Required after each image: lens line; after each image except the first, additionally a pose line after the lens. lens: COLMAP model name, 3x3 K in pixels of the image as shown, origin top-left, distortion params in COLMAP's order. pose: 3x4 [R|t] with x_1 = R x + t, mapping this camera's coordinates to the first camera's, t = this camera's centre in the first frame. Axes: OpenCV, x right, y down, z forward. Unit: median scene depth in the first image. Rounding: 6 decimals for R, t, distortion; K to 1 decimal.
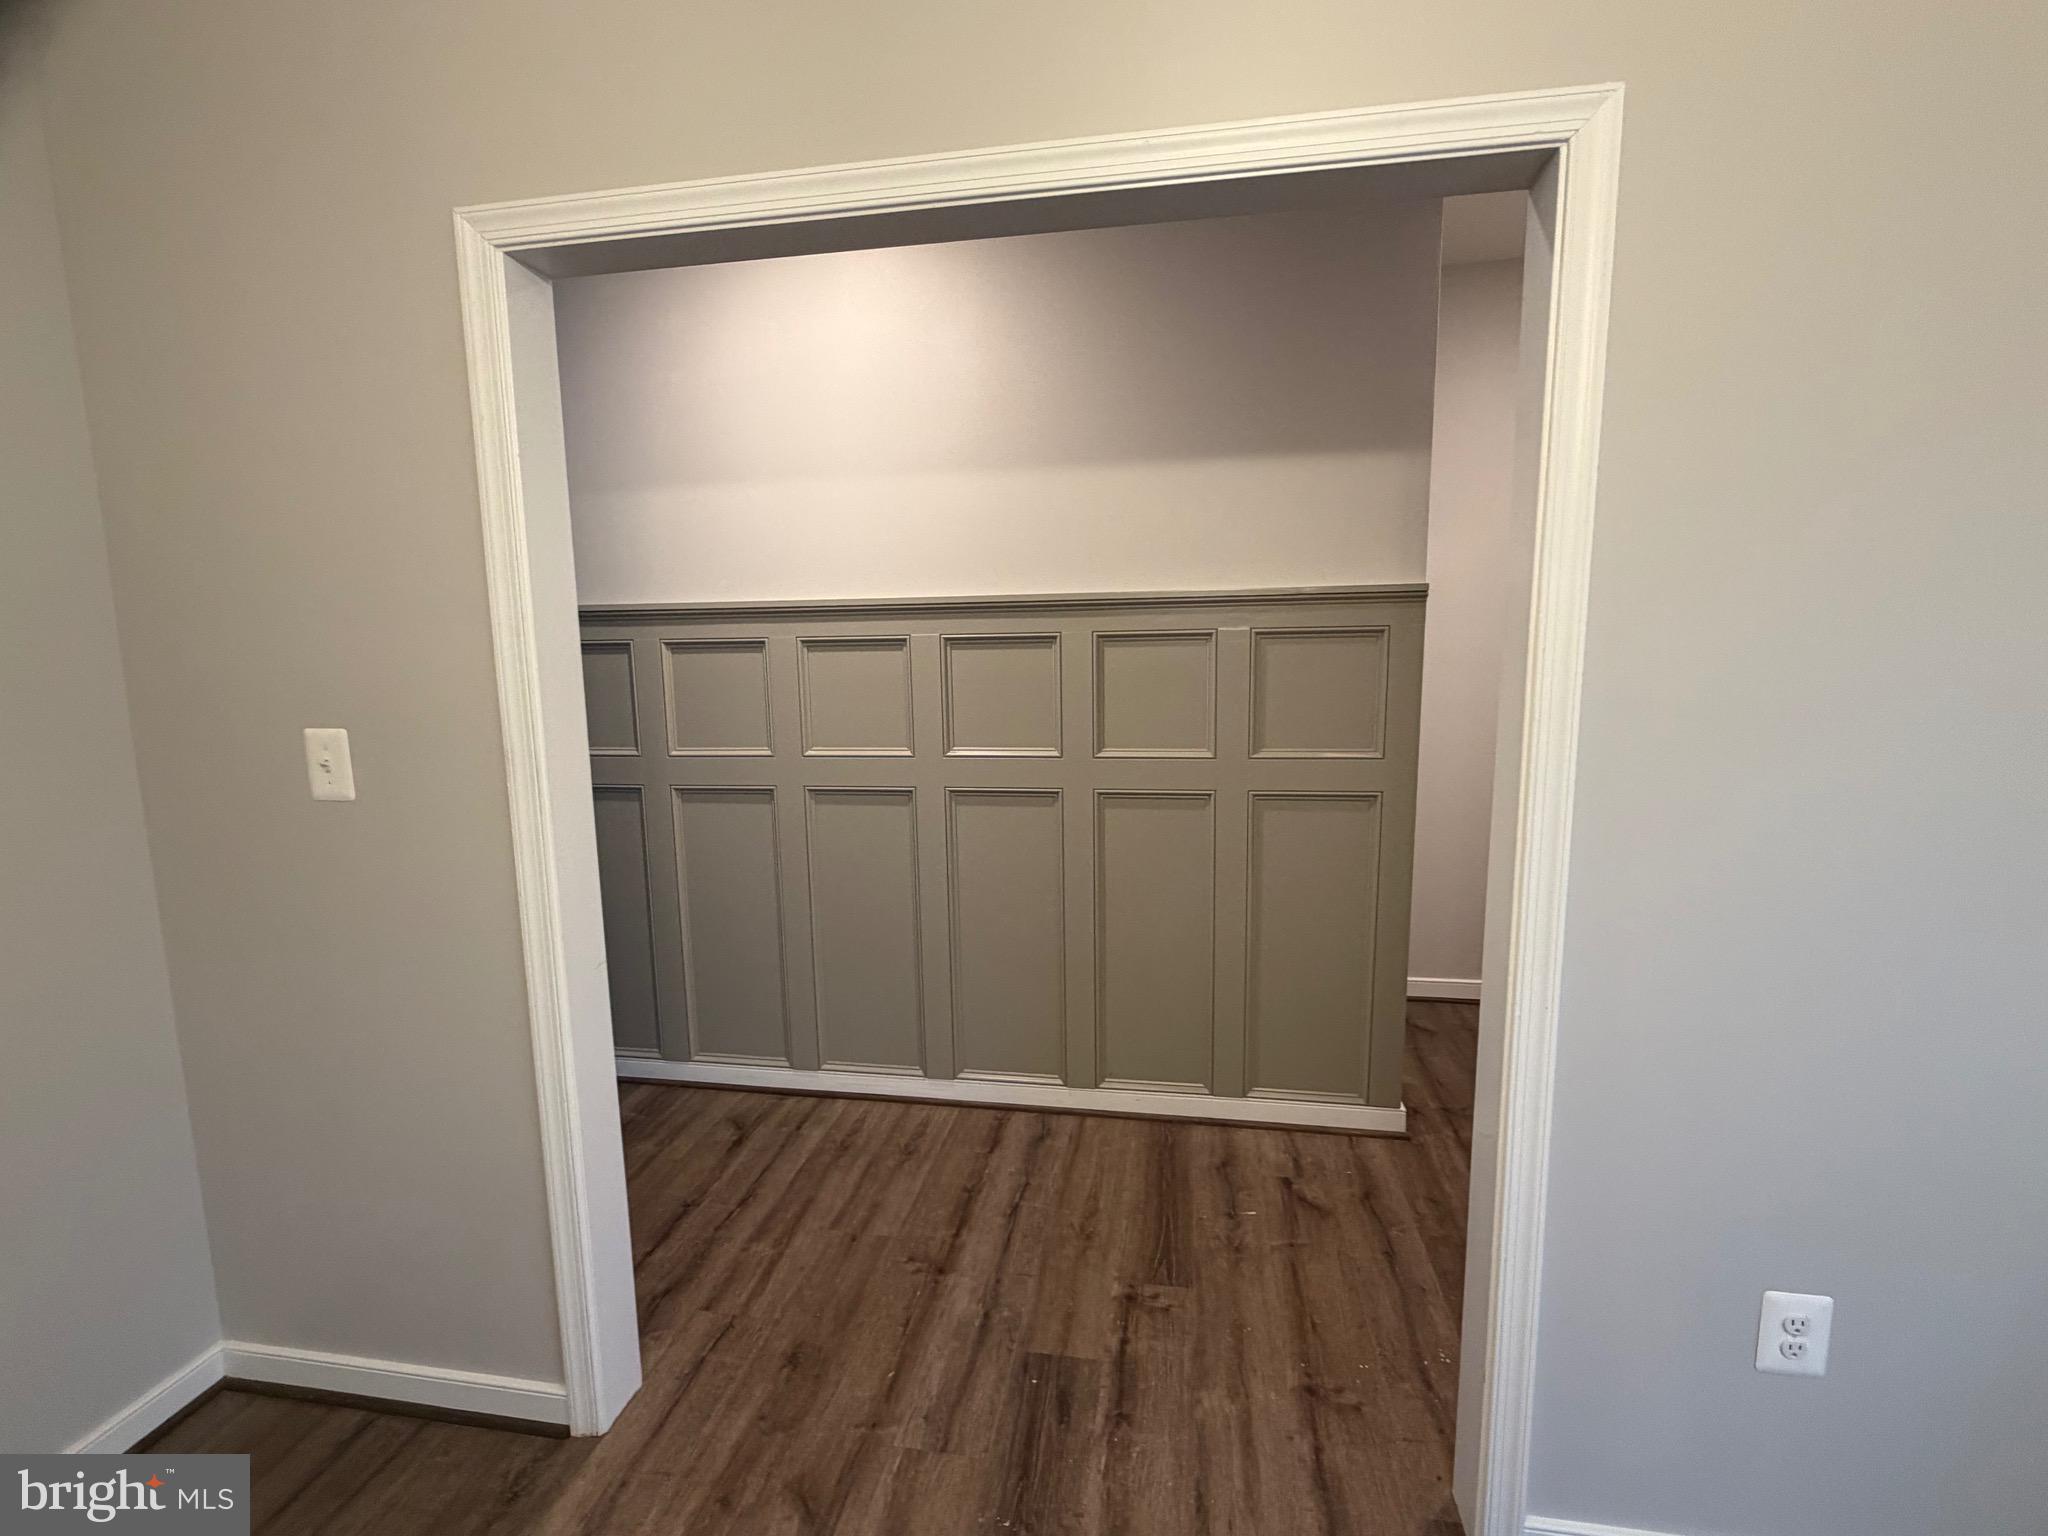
lens RADIAL K [[913.0, 0, 1023.7], [0, 913.0, 770.3], [0, 0, 1]] dist [-0.003518, -0.000073]
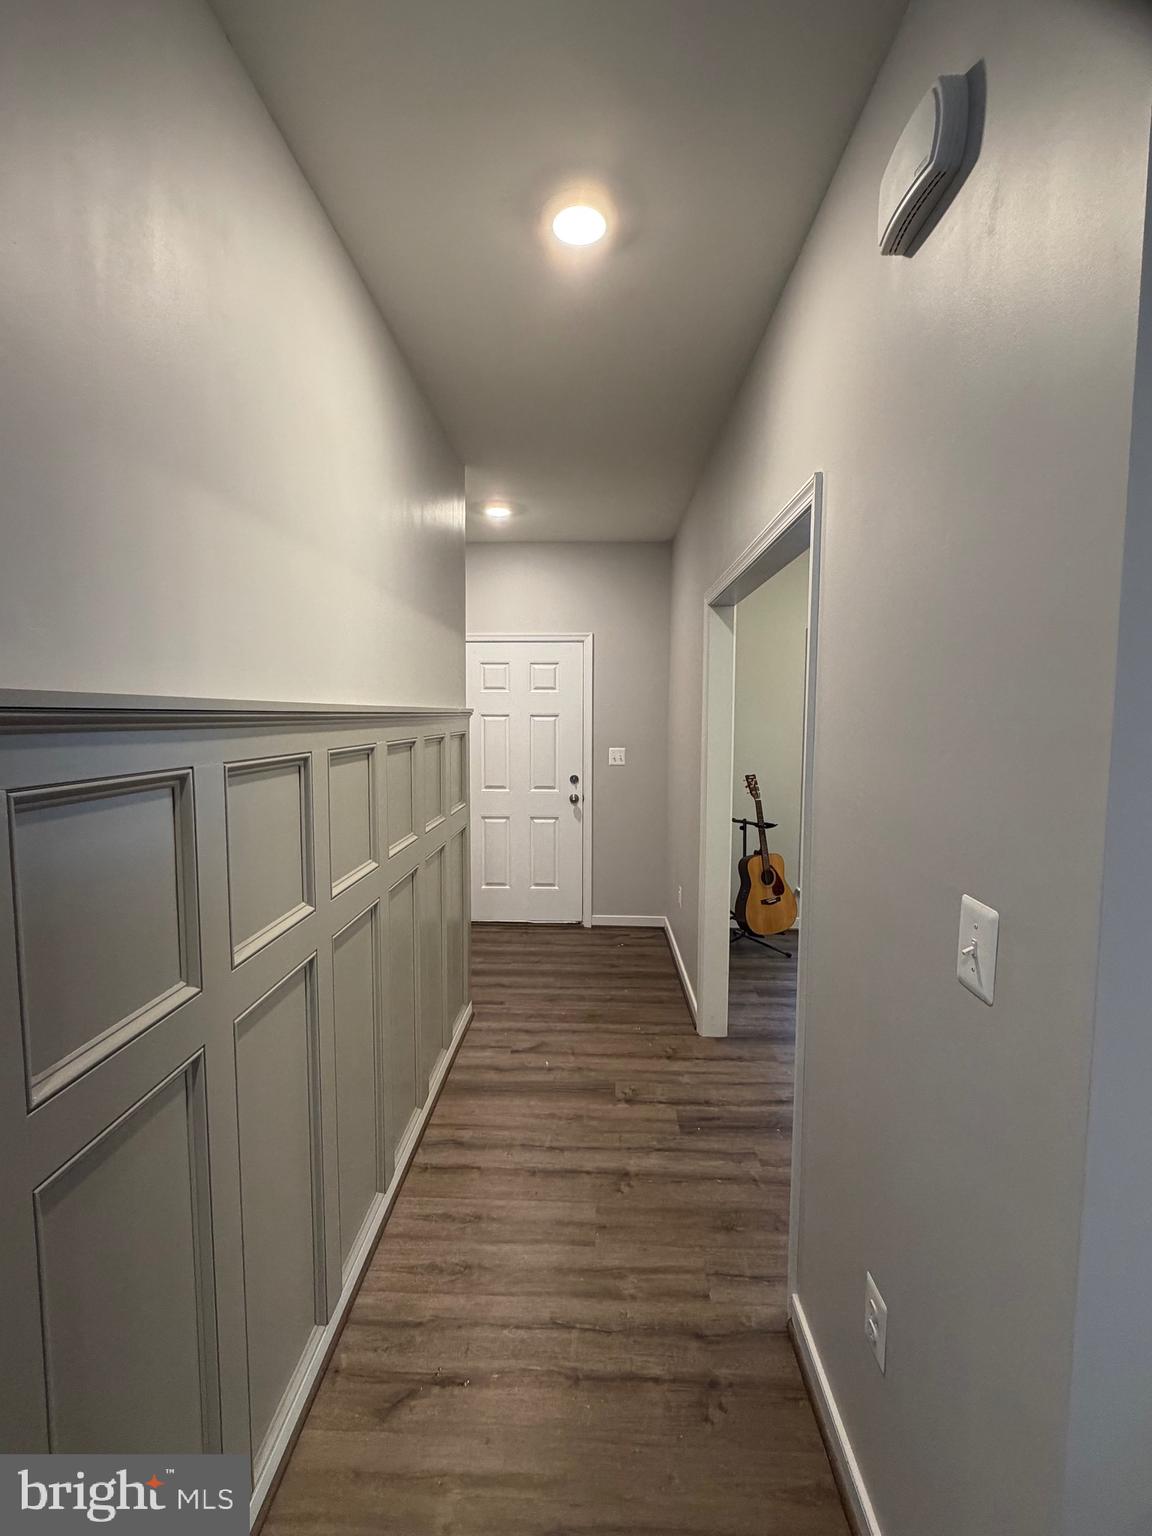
lens RADIAL K [[684.7, 0, 571.6], [0, 684.7, 774.4], [0, 0, 1]] dist [-0.003518, -0.000073]
pose [[-0.138102, -0.071975, 0.987799, -1.127441], [0.135966, 0.986535, 0.090892, -0.198046], [-0.981041, 0.146860, -0.126457, 1.142017]]
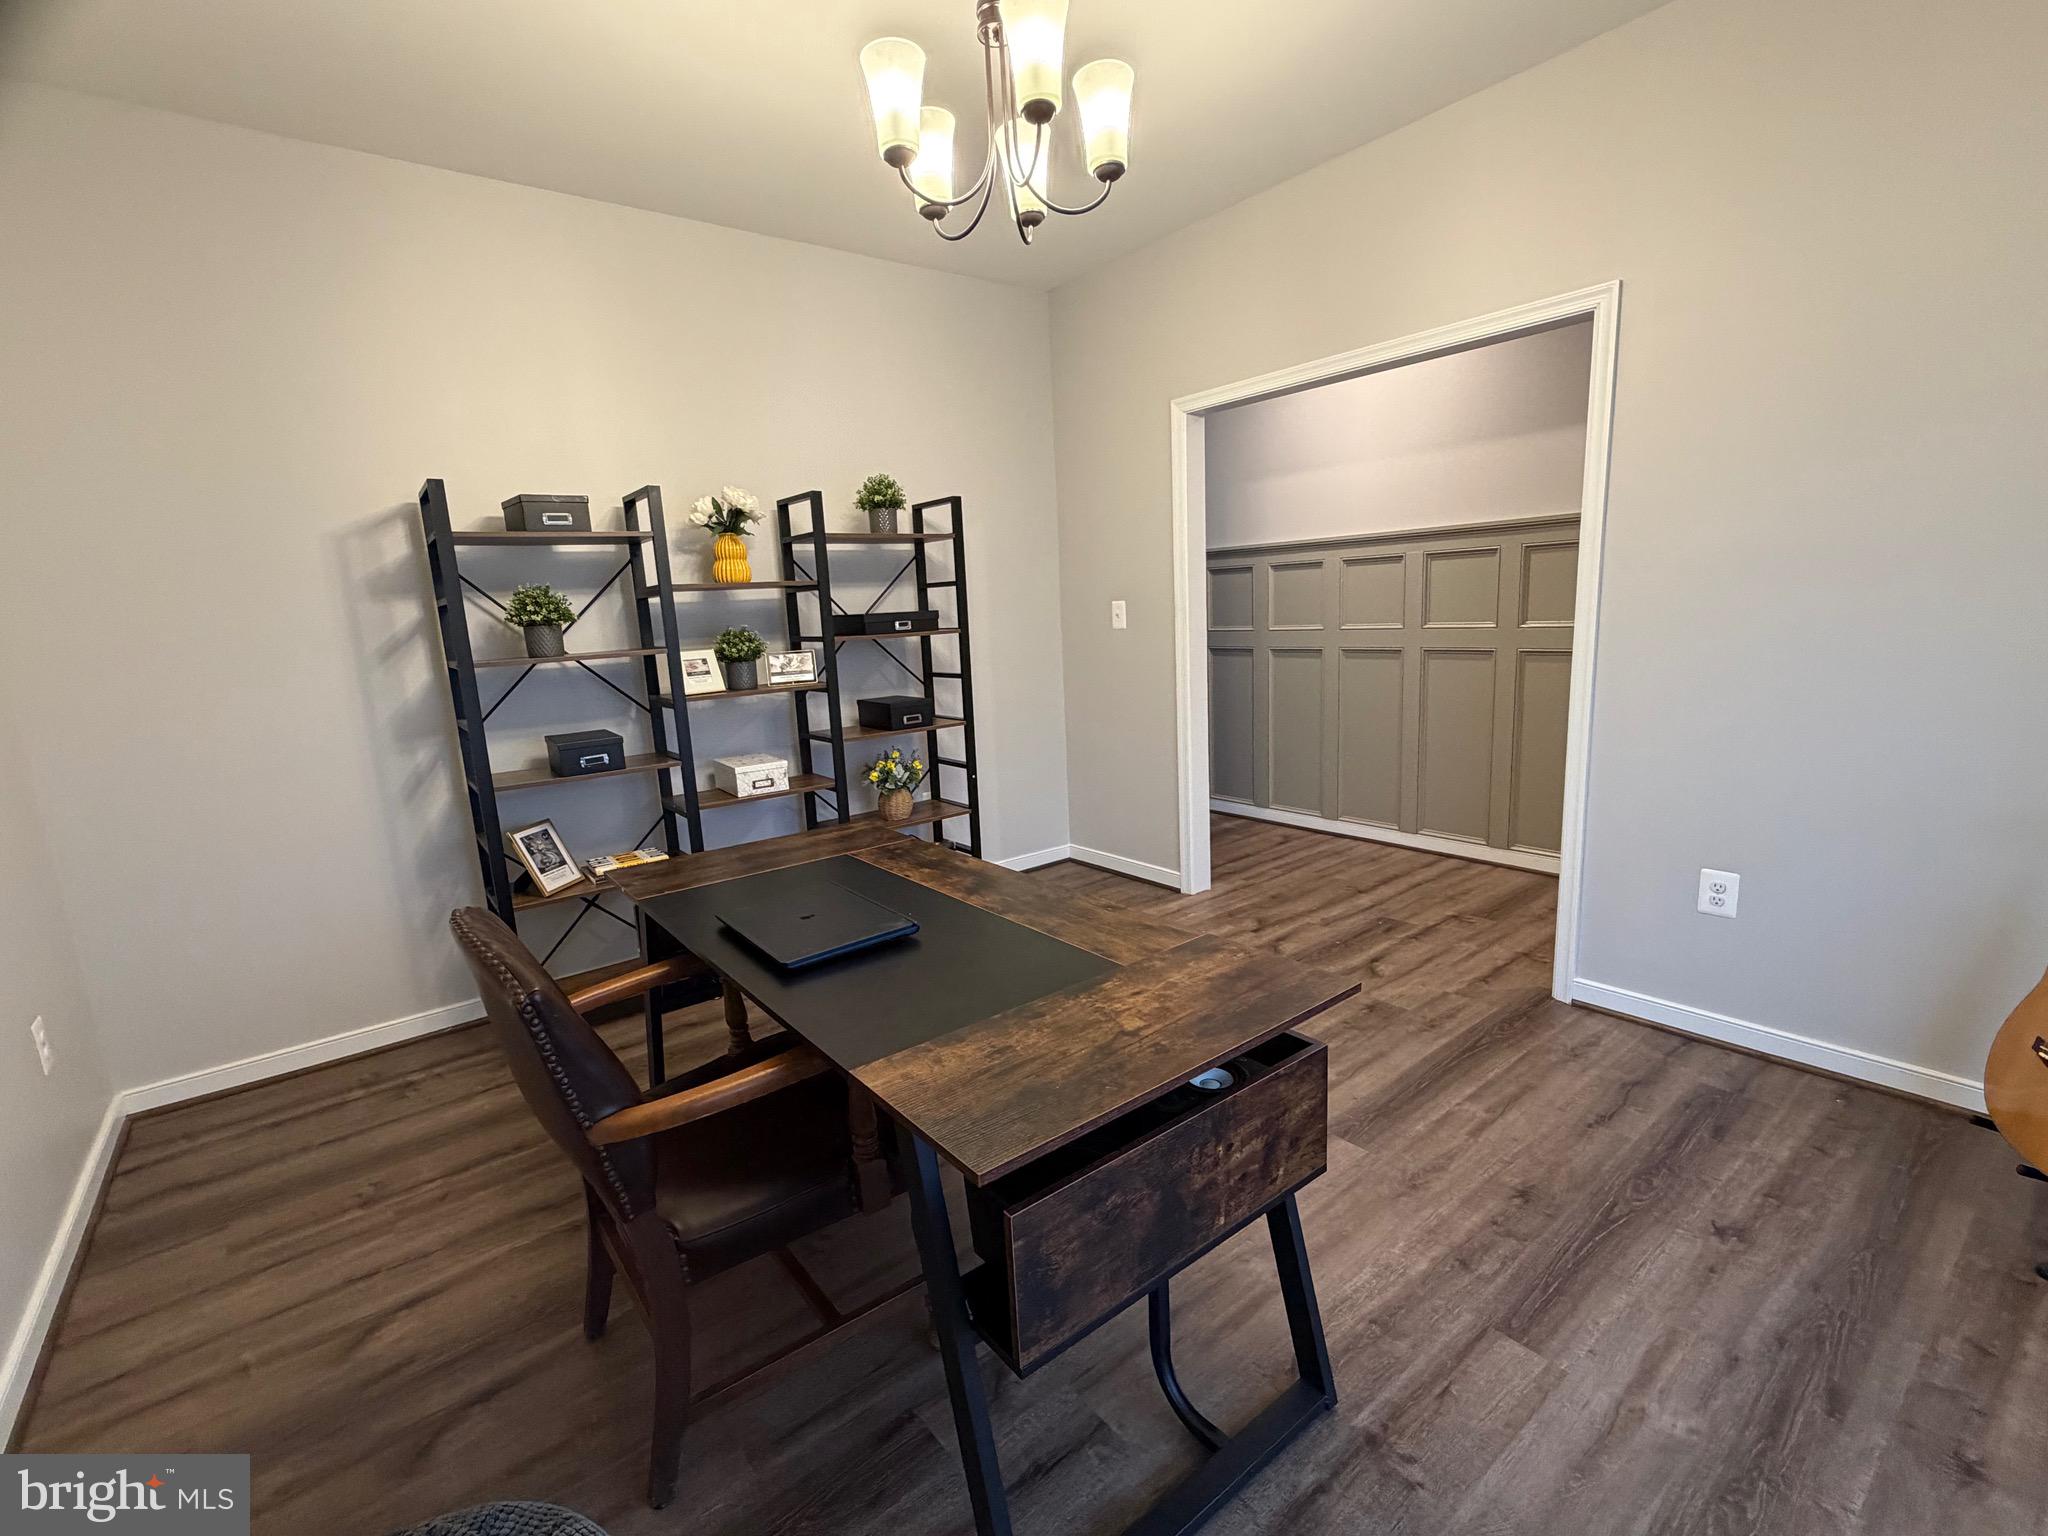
lens RADIAL K [[913.0, 0, 1012.6], [0, 913.0, 768.1], [0, 0, 1]] dist [-0.003518, -0.000073]
pose [[0.738172, 0.100161, -0.667136, 0.623521], [-0.053107, 0.994475, 0.090545, 0.159860], [0.672519, -0.031408, 0.739413, -0.894687]]
